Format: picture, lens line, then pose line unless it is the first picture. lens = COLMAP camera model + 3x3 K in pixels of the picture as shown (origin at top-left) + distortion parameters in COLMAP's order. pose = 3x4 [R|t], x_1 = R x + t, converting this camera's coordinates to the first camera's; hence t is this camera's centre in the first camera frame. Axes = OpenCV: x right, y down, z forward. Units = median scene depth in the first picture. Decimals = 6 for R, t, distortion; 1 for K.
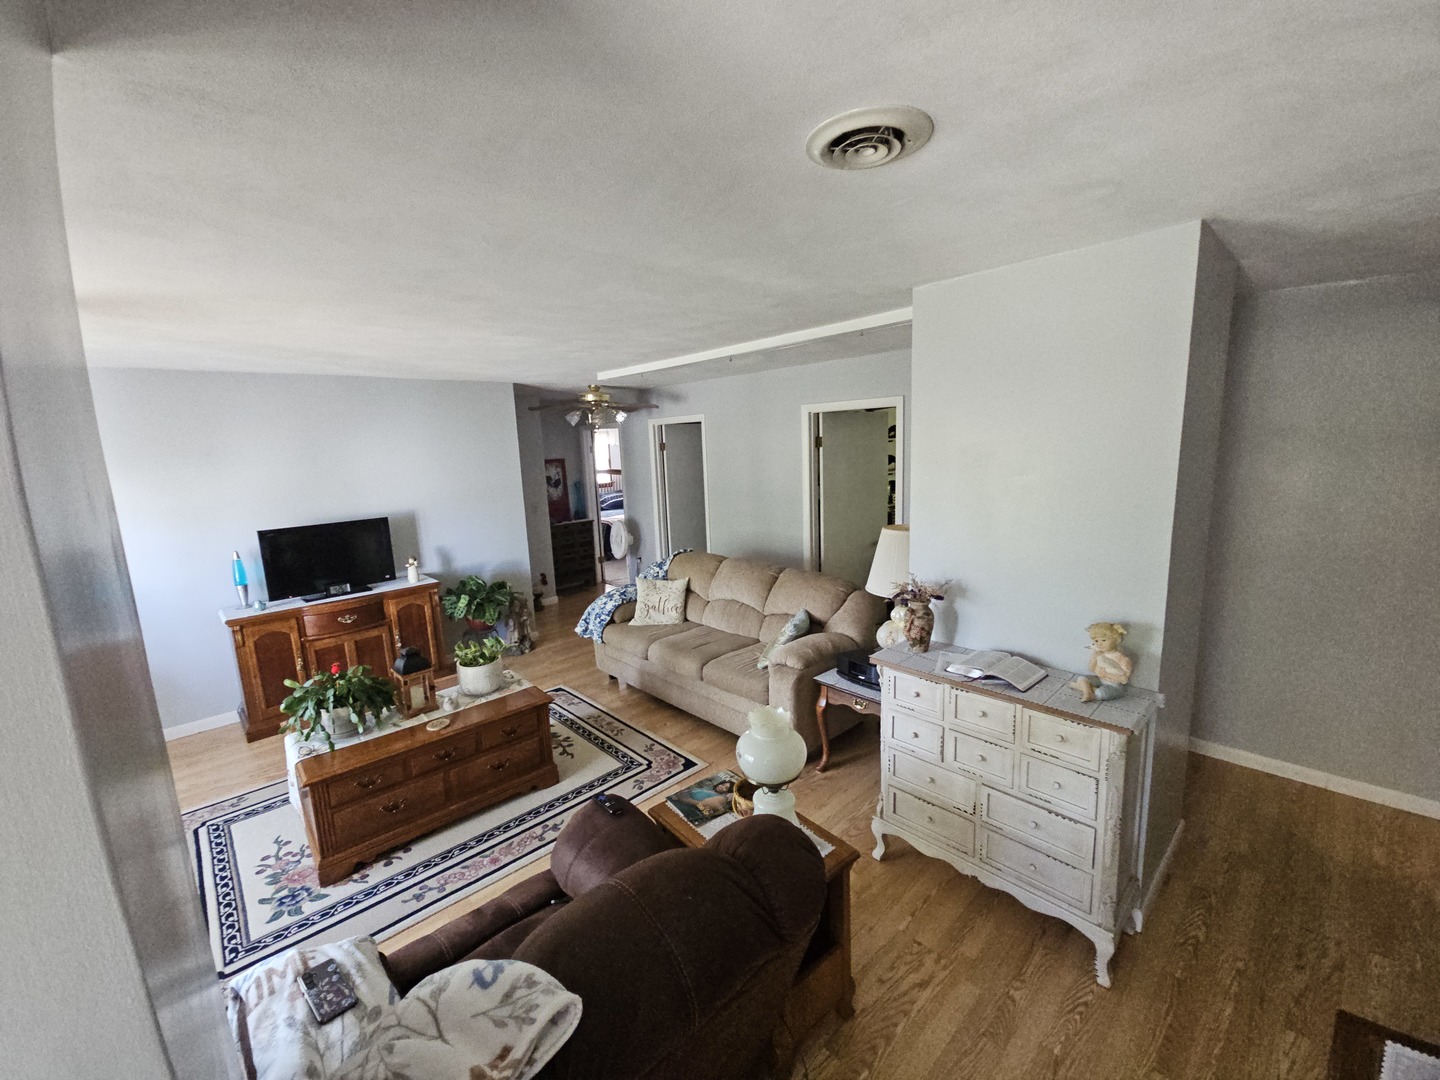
lens RADIAL K [[584.2, 0, 716.6], [0, 584.2, 539.9], [0, 0, 1]] dist [0.003884, -0.005288]
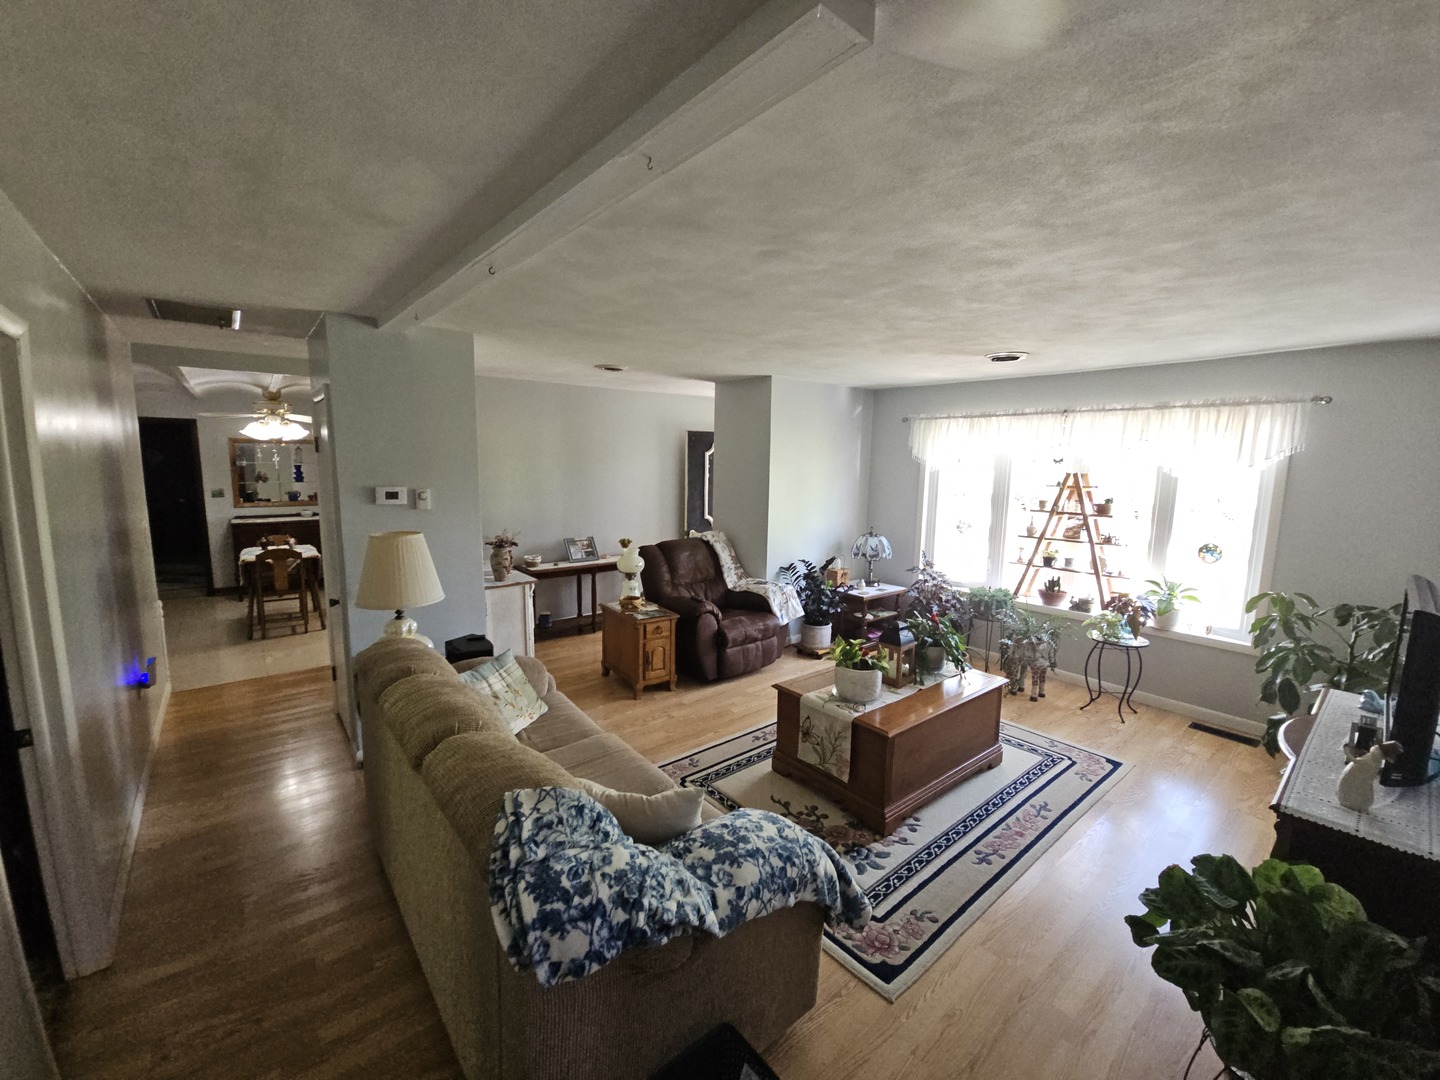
lens RADIAL K [[584.2, 0, 716.6], [0, 584.2, 539.9], [0, 0, 1]] dist [0.003884, -0.005288]
pose [[-0.998038, 0.016793, 0.060323, -0.194794], [0.034181, 0.953279, 0.300151, -0.218301], [-0.052464, 0.301624, -0.951982, 1.492139]]
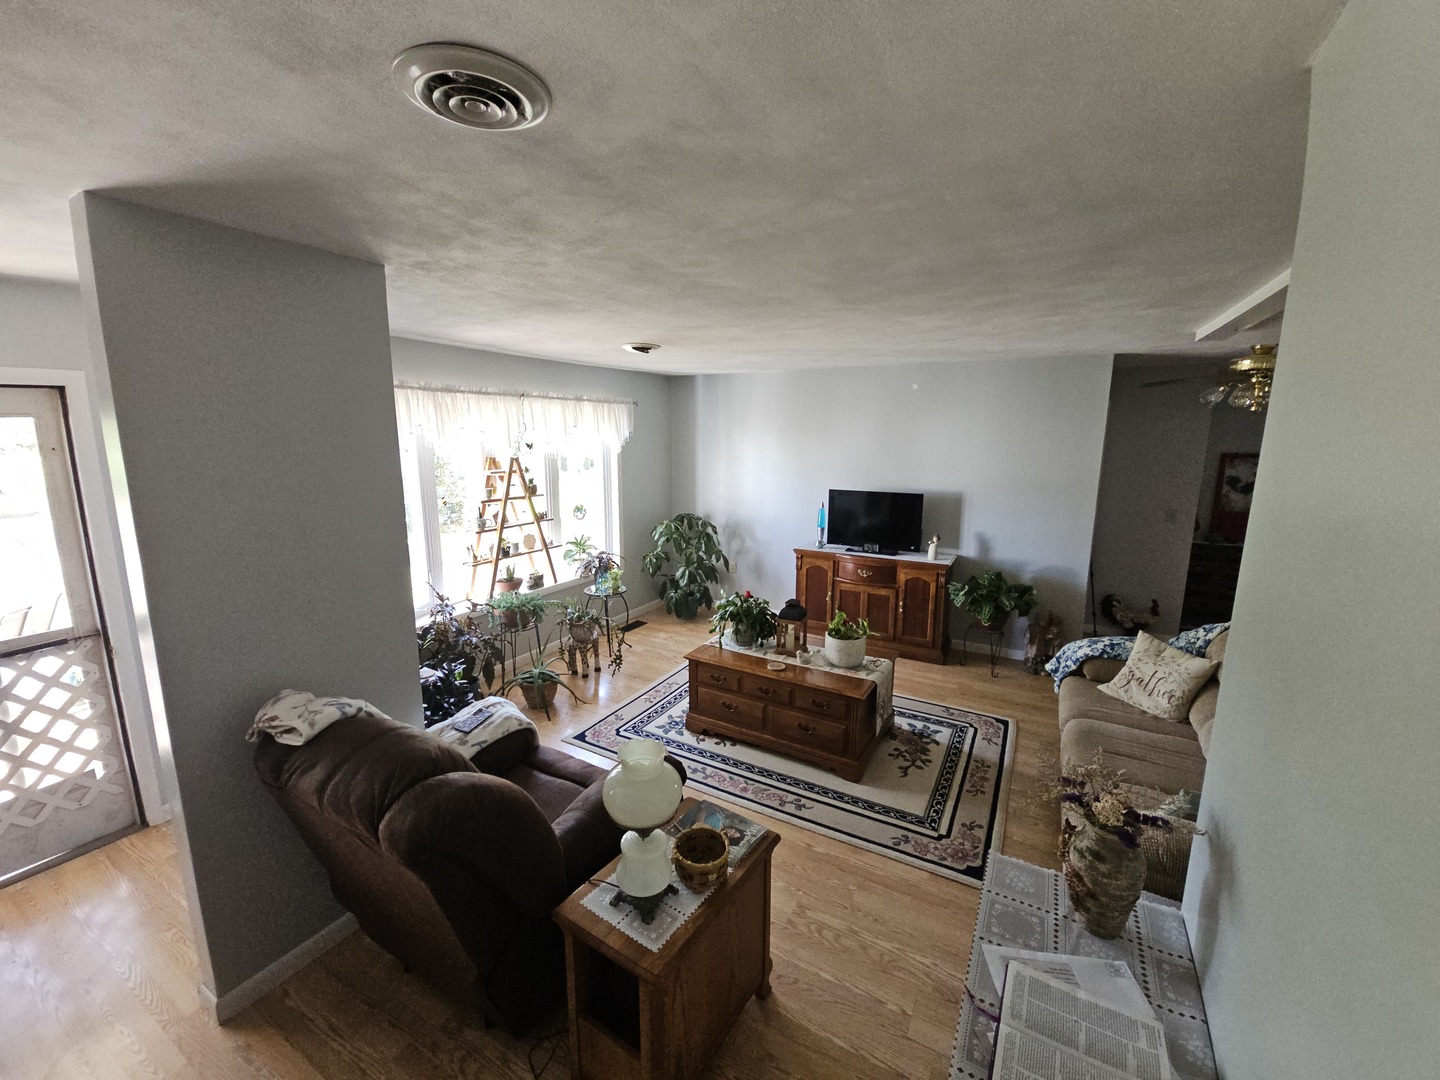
lens RADIAL K [[584.2, 0, 716.6], [0, 584.2, 539.9], [0, 0, 1]] dist [0.003884, -0.005288]
pose [[0.299581, 0.213514, -0.929873, 0.382974], [-0.175165, 0.970378, 0.166382, -0.077734], [0.937853, 0.113037, 0.328107, 0.336980]]
